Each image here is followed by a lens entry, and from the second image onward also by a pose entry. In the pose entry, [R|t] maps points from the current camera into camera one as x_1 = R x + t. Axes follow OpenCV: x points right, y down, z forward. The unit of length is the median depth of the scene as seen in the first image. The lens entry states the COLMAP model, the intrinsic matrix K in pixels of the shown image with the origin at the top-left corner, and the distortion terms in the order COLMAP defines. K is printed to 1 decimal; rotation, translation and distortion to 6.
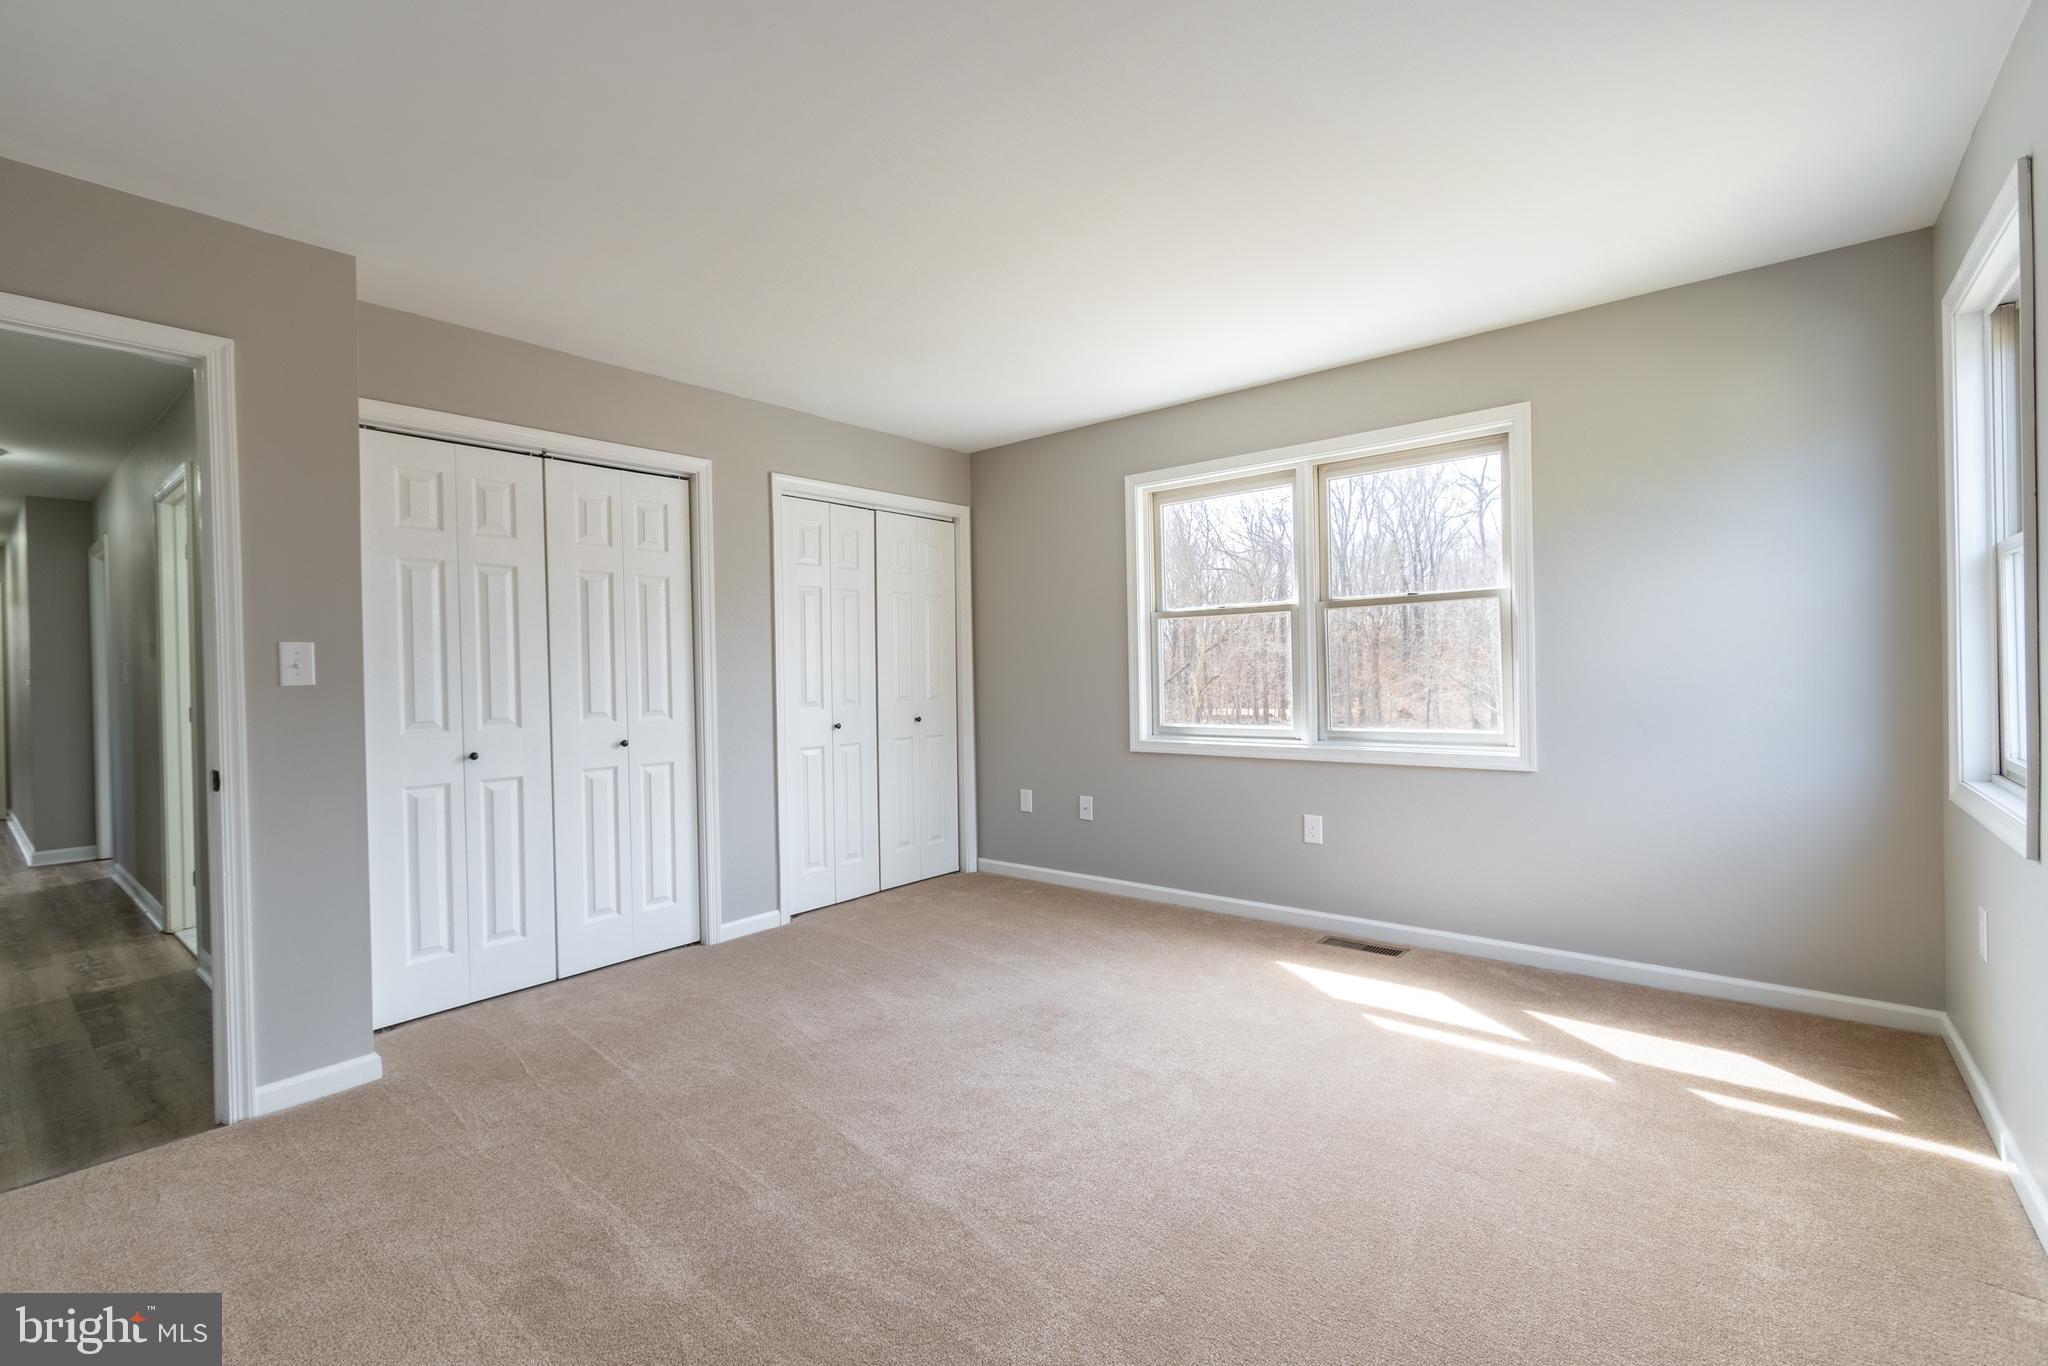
lens RADIAL K [[899.7, 0, 1012.0], [0, 899.7, 676.2], [0, 0, 1]] dist [0.002531, 0.000019]
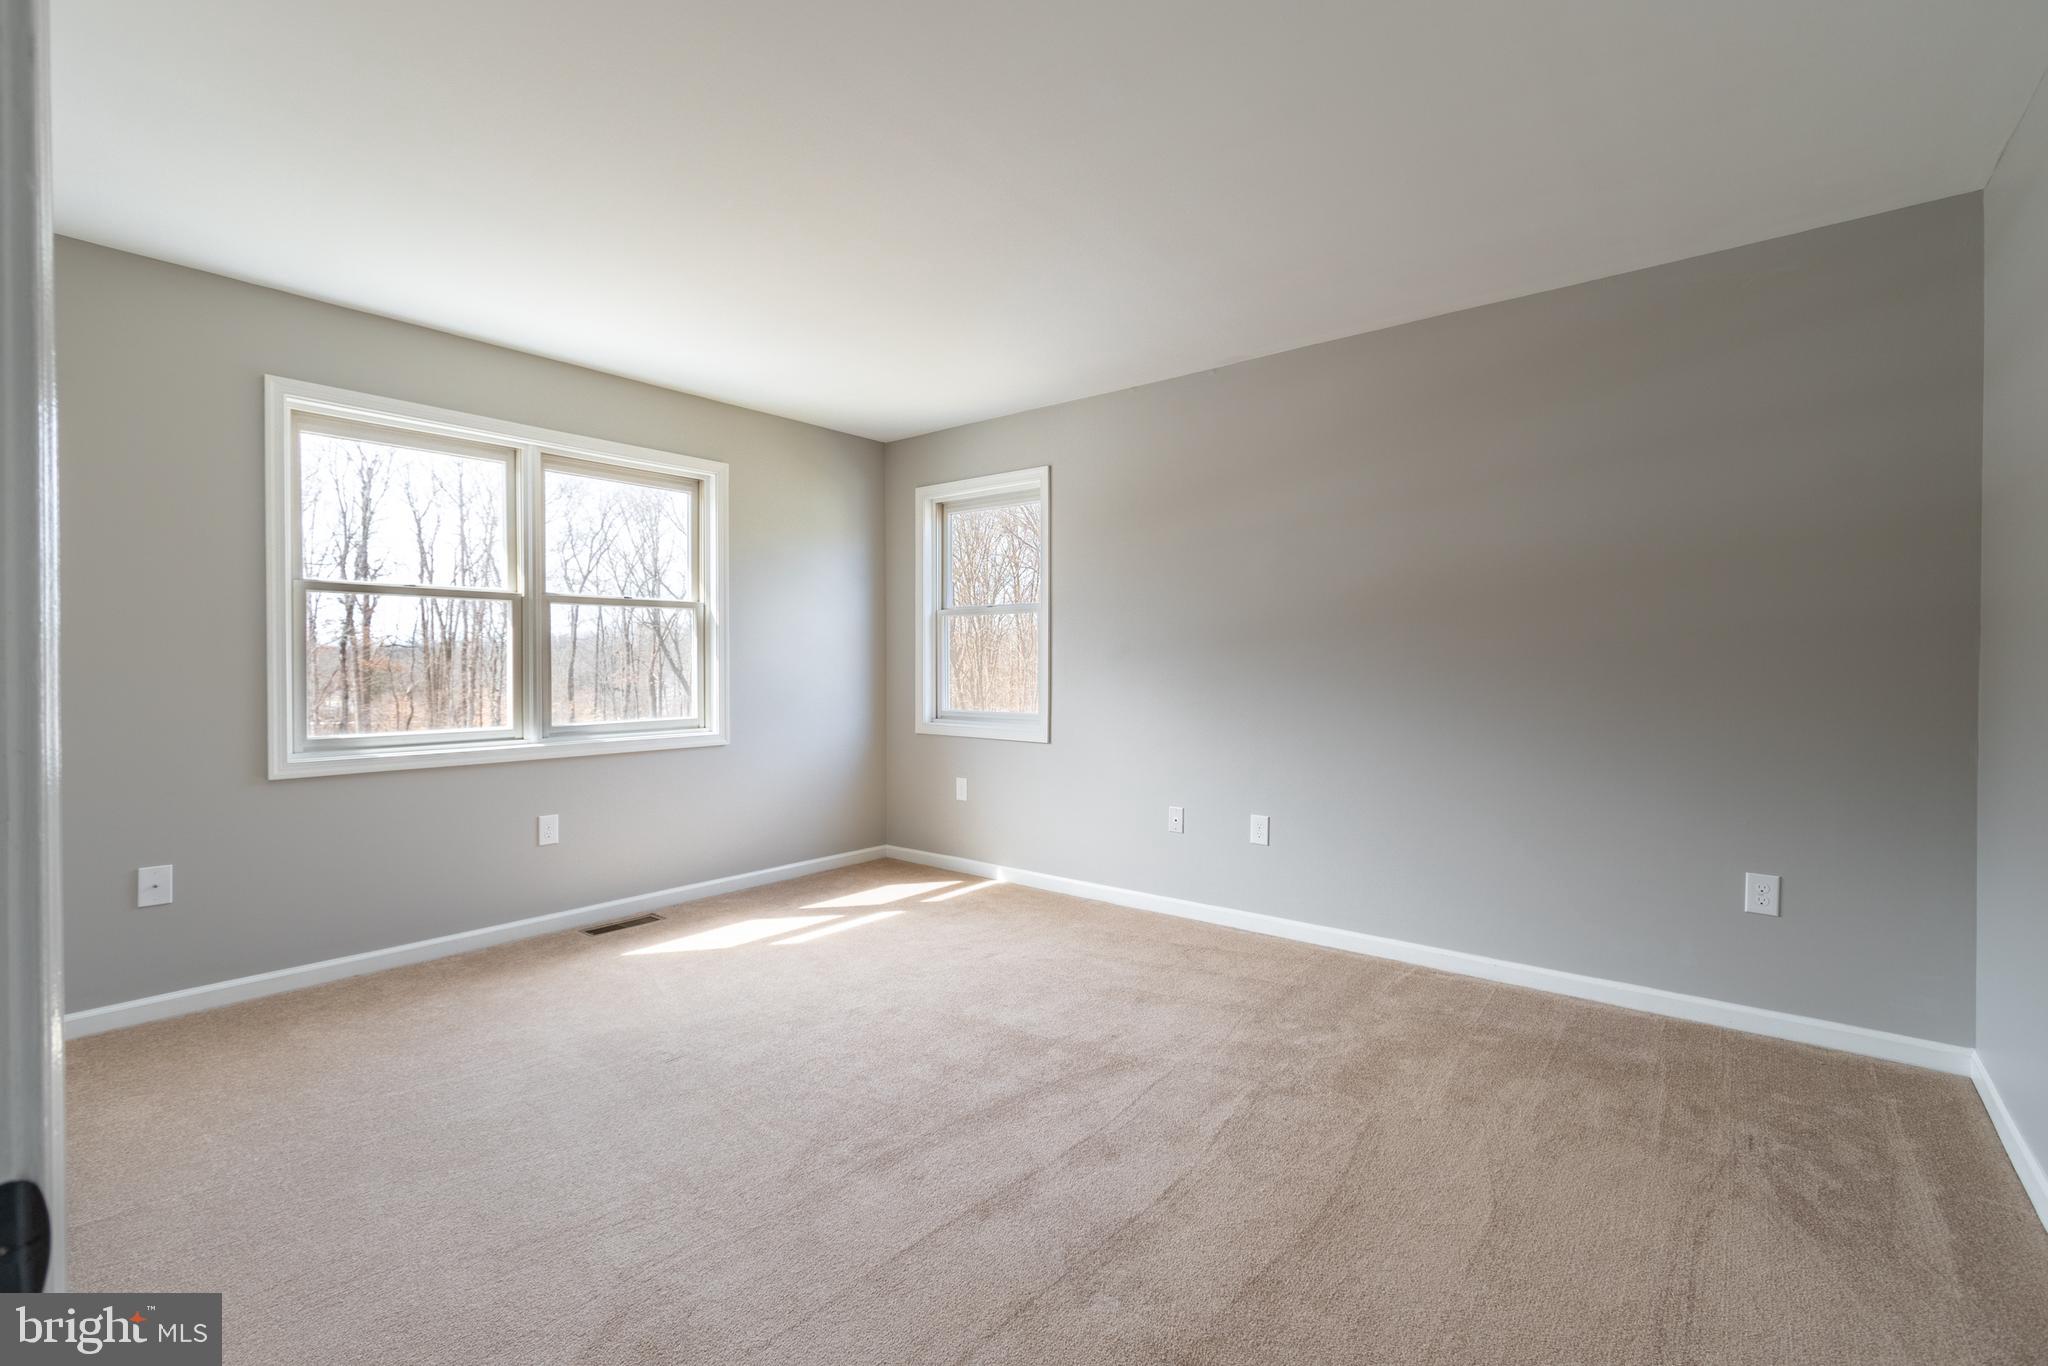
lens RADIAL K [[899.7, 0, 1012.0], [0, 899.7, 676.2], [0, 0, 1]] dist [0.002531, 0.000019]
pose [[-0.009511, 0.010435, 0.999900, -0.712619], [0.008667, 0.999909, -0.010352, 0.022562], [-0.999917, 0.008567, -0.009600, 0.574111]]
